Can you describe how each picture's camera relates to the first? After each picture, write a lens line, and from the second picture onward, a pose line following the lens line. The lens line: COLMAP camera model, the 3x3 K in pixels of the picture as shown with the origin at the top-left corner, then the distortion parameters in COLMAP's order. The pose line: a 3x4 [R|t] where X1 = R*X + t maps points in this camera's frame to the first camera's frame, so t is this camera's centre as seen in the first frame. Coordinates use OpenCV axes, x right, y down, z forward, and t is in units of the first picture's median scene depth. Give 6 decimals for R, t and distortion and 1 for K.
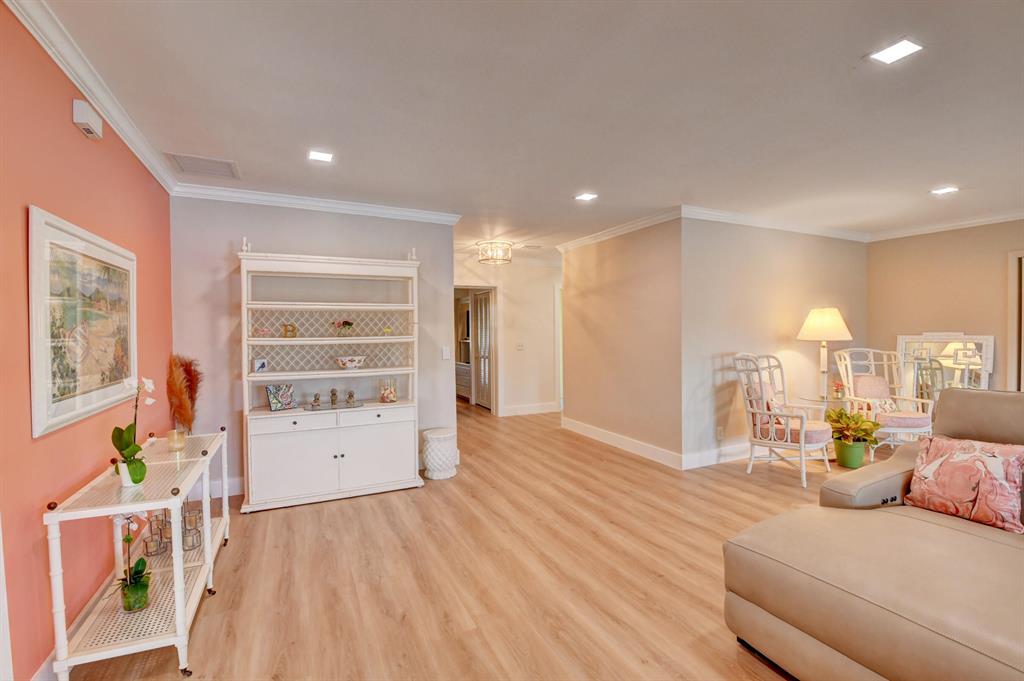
lens RADIAL K [[452.0, 0, 511.1], [0, 452.0, 335.8], [0, 0, 1]] dist [0.000174, -0.013250]
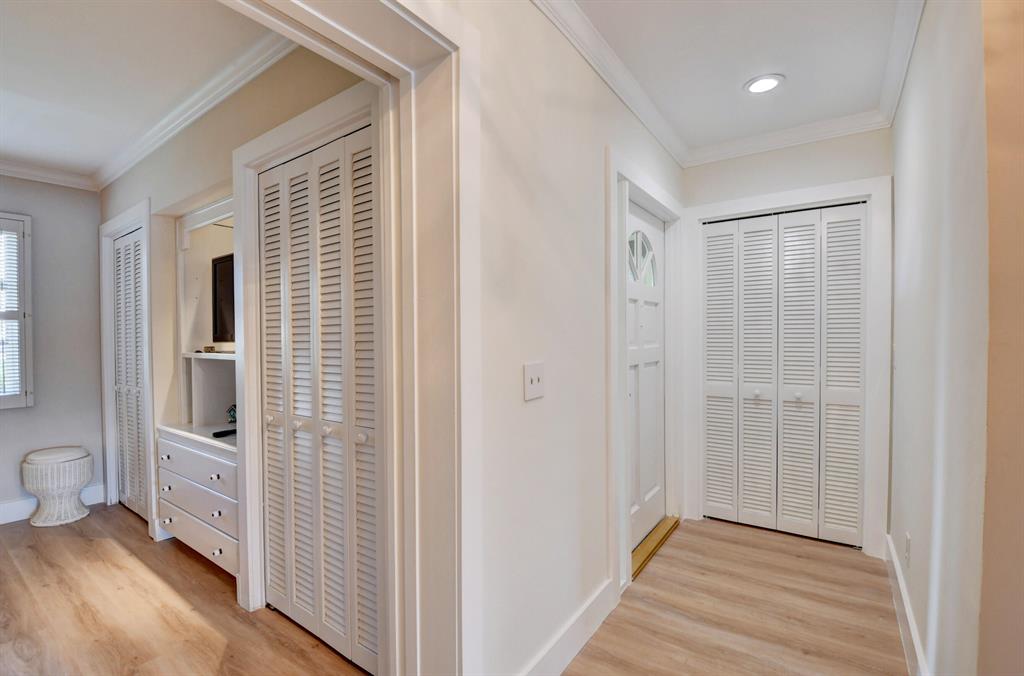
lens RADIAL K [[452.0, 0, 510.7], [0, 452.0, 343.0], [0, 0, 1]] dist [0.000174, -0.013250]
pose [[0.867726, -0.010579, 0.496931, -0.080559], [0.007209, 0.999936, 0.008700, 0.002078], [-0.496991, -0.003966, 0.867747, 0.661614]]
